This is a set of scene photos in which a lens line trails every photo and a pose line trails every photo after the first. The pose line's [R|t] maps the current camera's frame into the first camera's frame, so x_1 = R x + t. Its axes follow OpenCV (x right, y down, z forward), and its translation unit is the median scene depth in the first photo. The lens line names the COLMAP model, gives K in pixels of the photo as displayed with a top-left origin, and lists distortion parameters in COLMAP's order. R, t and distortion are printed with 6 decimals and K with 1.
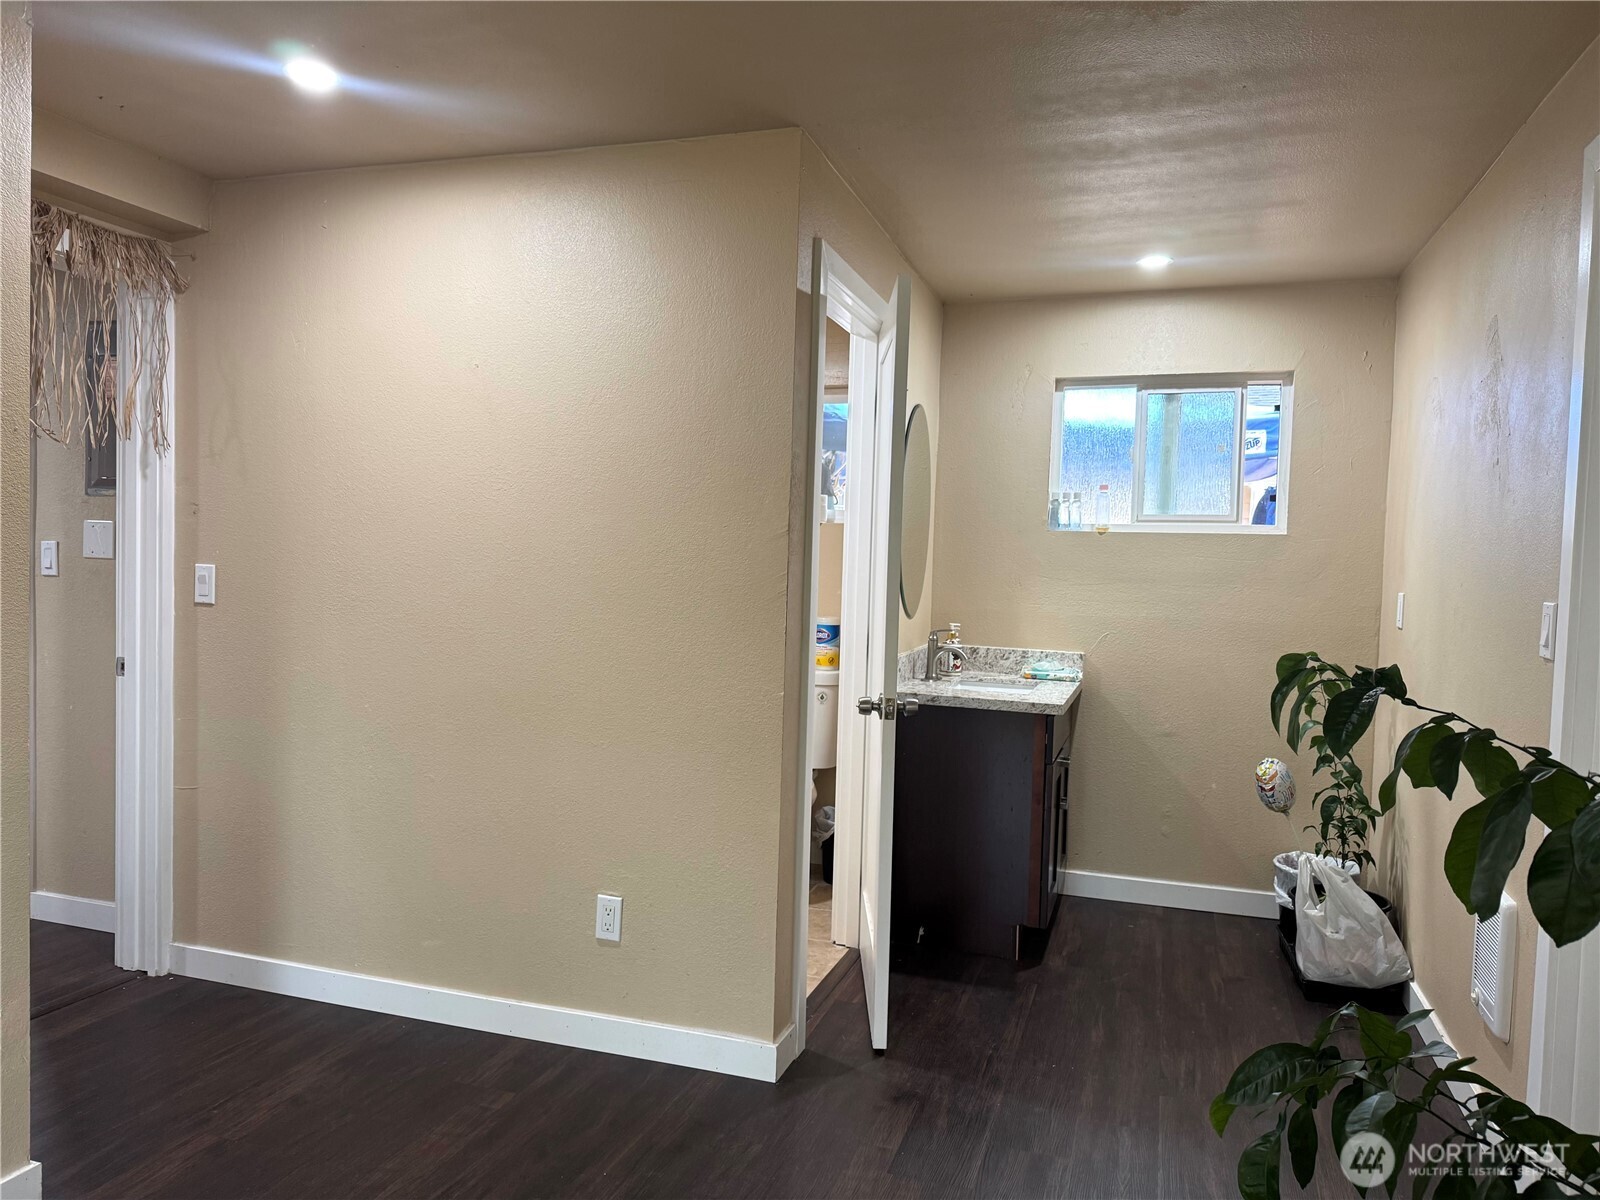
lens RADIAL K [[1142.6, 0, 797.7], [0, 1142.6, 600.7], [0, 0, 1]] dist [0.012058, -0.004611]
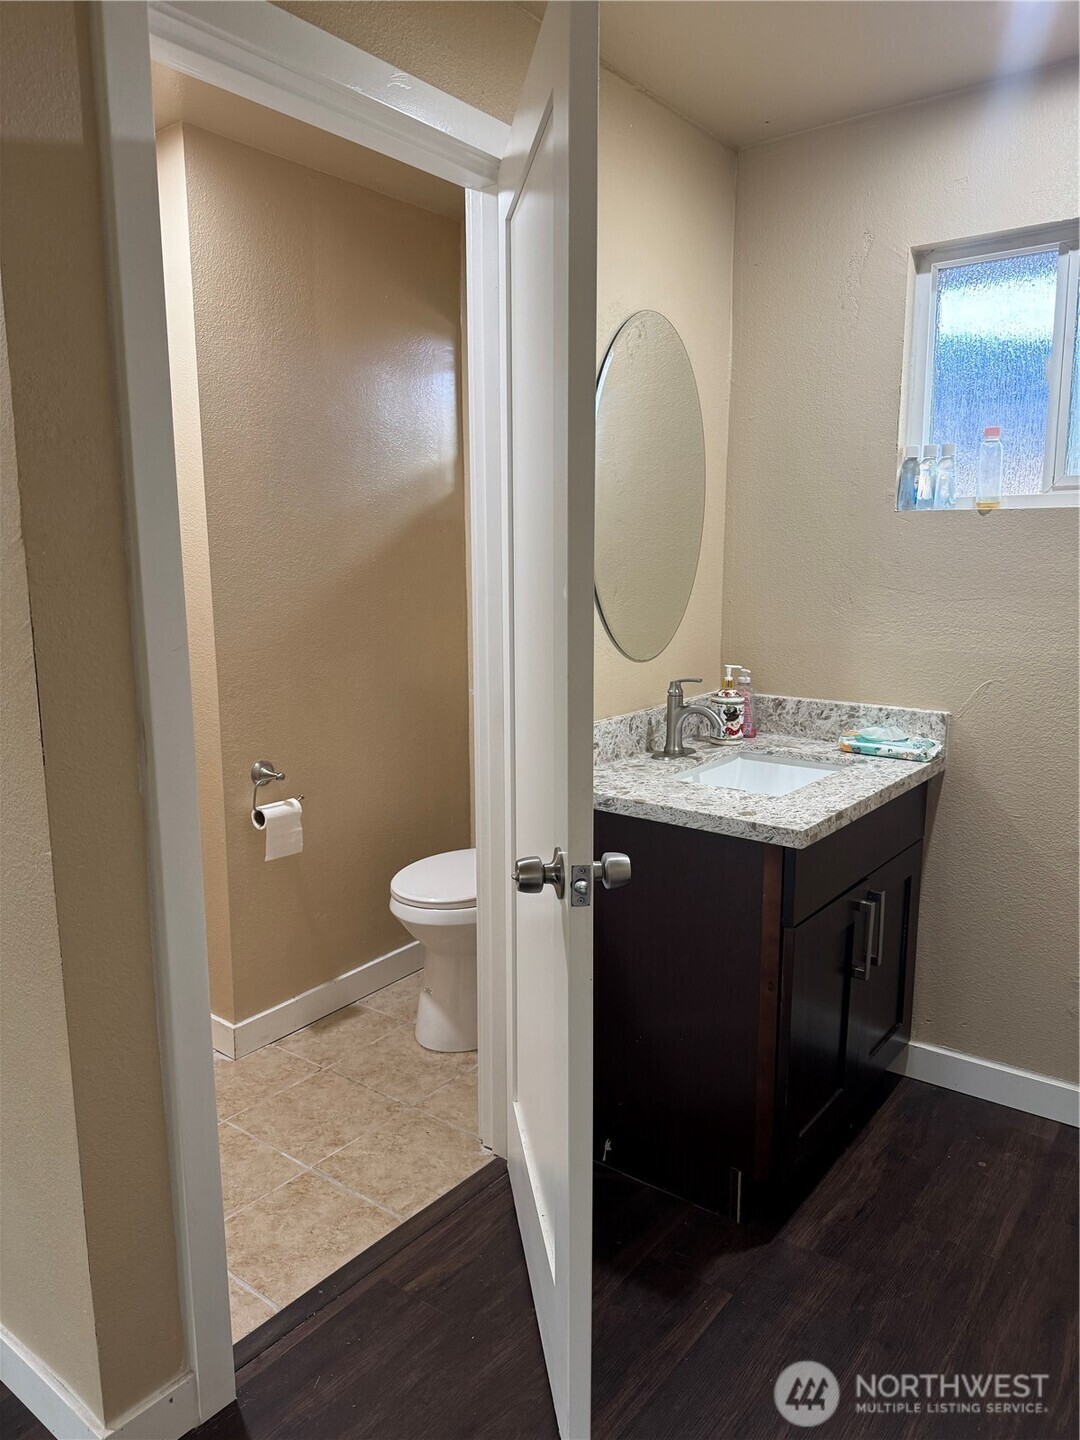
lens RADIAL K [[1028.3, 0, 542.7], [0, 1028.3, 744.9], [0, 0, 1]] dist [0.012058, -0.004611]
pose [[0.942796, 0.030188, -0.332002, 0.230563], [0.018592, 0.989580, 0.142776, -0.020594], [0.332853, -0.140781, 0.932411, 0.410490]]
